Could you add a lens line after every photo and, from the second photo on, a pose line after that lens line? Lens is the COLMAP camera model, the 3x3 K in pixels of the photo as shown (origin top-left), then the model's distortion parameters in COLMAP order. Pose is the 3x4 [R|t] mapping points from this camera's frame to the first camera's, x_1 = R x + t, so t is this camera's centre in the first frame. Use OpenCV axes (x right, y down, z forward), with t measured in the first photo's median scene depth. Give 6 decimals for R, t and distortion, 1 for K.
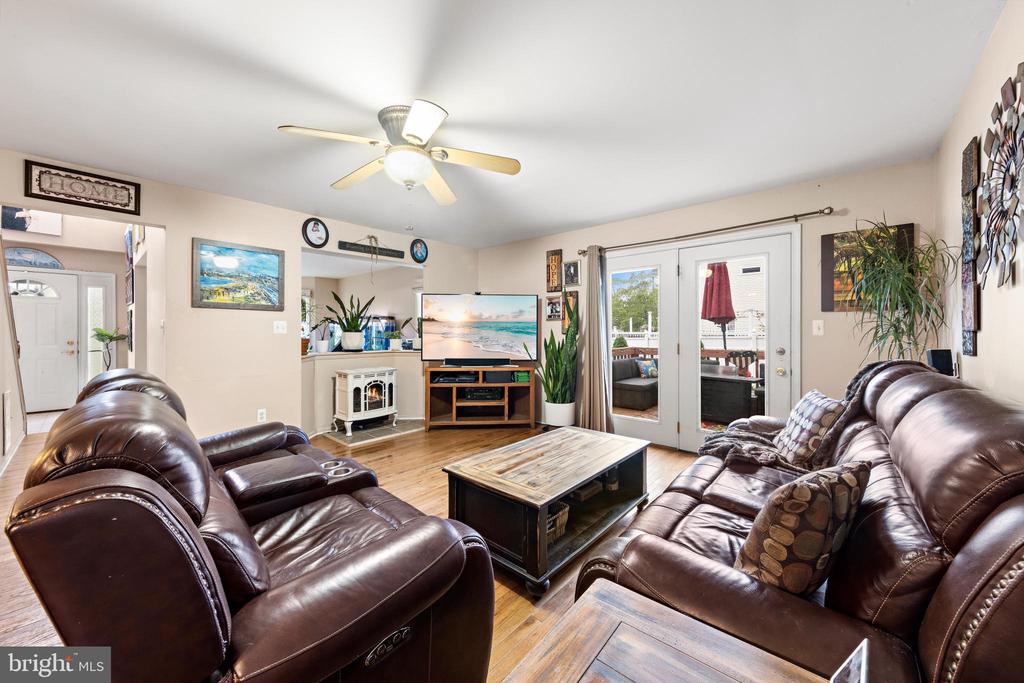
lens RADIAL K [[370.1, 0, 506.2], [0, 370.1, 333.4], [0, 0, 1]] dist [-0.000245, -0.000017]
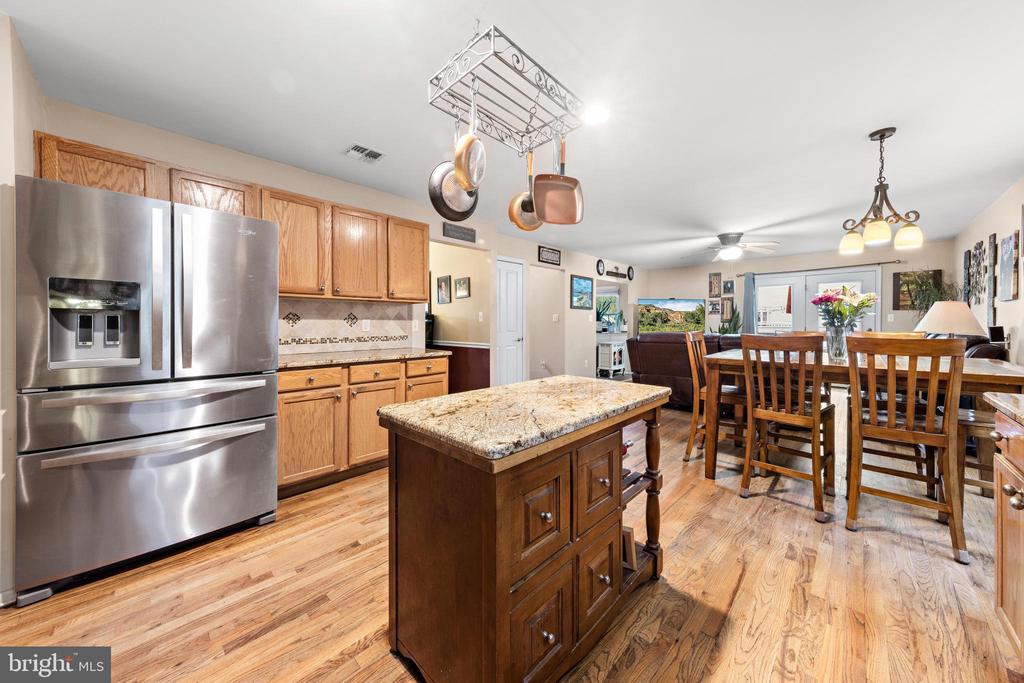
lens RADIAL K [[347.6, 0, 504.2], [0, 347.6, 328.6], [0, 0, 1]] dist [-0.000872, -0.000035]
pose [[0.999122, 0.000151, -0.041888, -0.926603], [0.000241, 0.999956, 0.009337, 0.019630], [0.041888, -0.009339, 0.999079, -0.770639]]
